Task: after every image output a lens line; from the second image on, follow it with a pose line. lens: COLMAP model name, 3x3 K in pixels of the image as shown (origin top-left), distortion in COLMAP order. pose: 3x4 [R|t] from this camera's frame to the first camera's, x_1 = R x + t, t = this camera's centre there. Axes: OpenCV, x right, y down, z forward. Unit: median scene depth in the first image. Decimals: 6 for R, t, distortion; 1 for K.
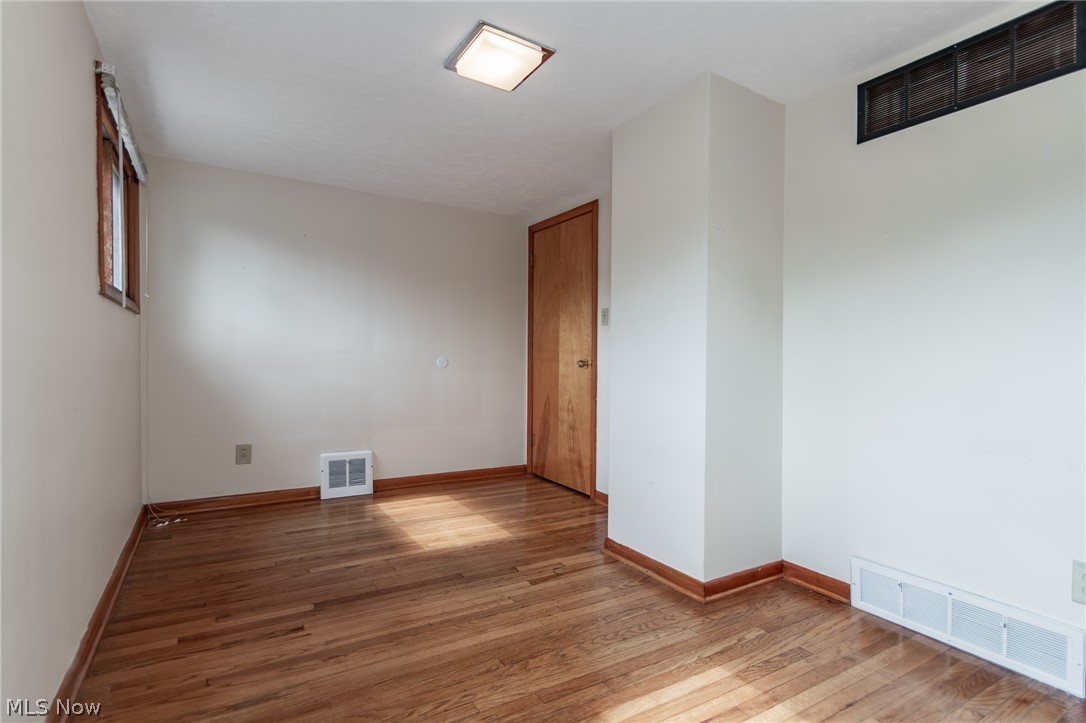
lens RADIAL K [[511.8, 0, 537.3], [0, 511.8, 365.0], [0, 0, 1]] dist [0.002107, -0.000149]
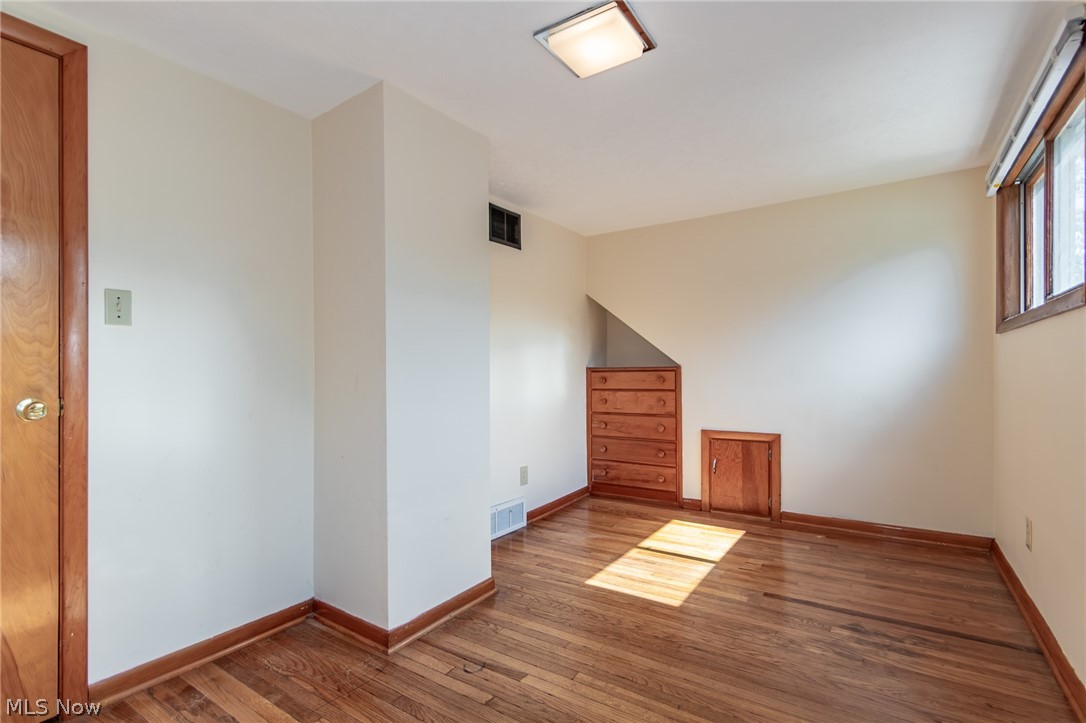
lens RADIAL K [[531.8, 0, 539.1], [0, 531.8, 368.4], [0, 0, 1]] dist [0.003916, -0.000284]
pose [[-0.420516, -0.001311, 0.907284, -0.735338], [0.021299, 0.999709, 0.011316, -0.049861], [-0.907035, 0.024082, -0.420366, 1.272632]]
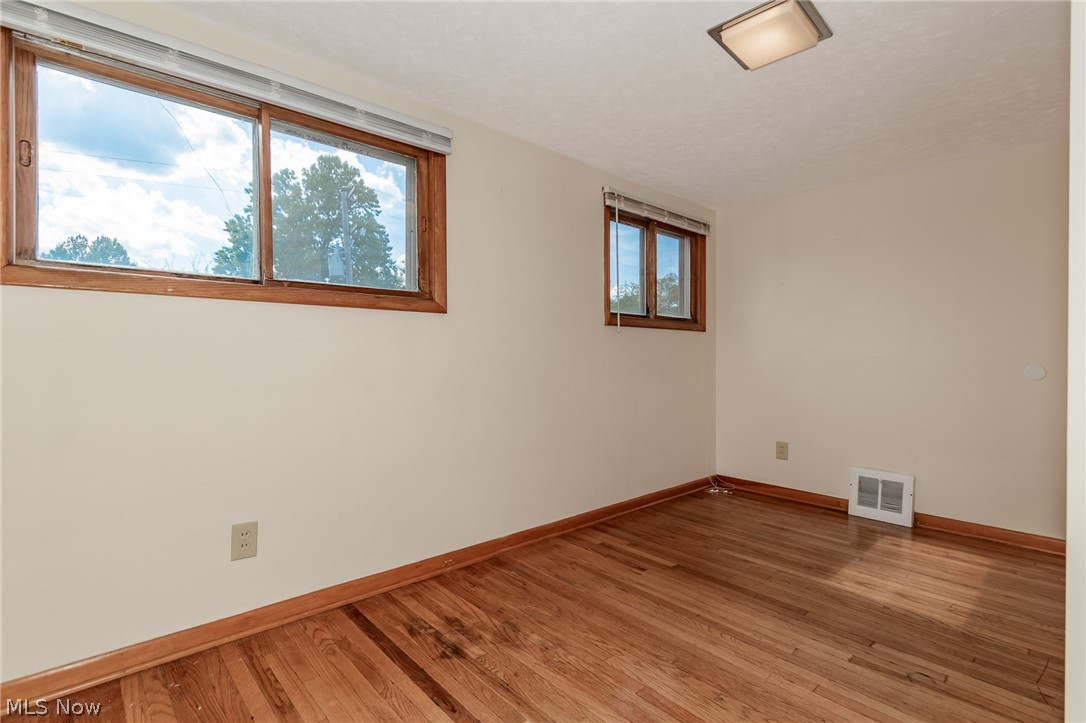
lens RADIAL K [[531.8, 0, 539.1], [0, 531.8, 368.4], [0, 0, 1]] dist [0.003916, -0.000284]
pose [[0.197468, 0.012678, -0.980227, 0.655112], [-0.018890, 0.999780, 0.009125, -0.007998], [0.980127, 0.016714, 0.197664, 0.366248]]
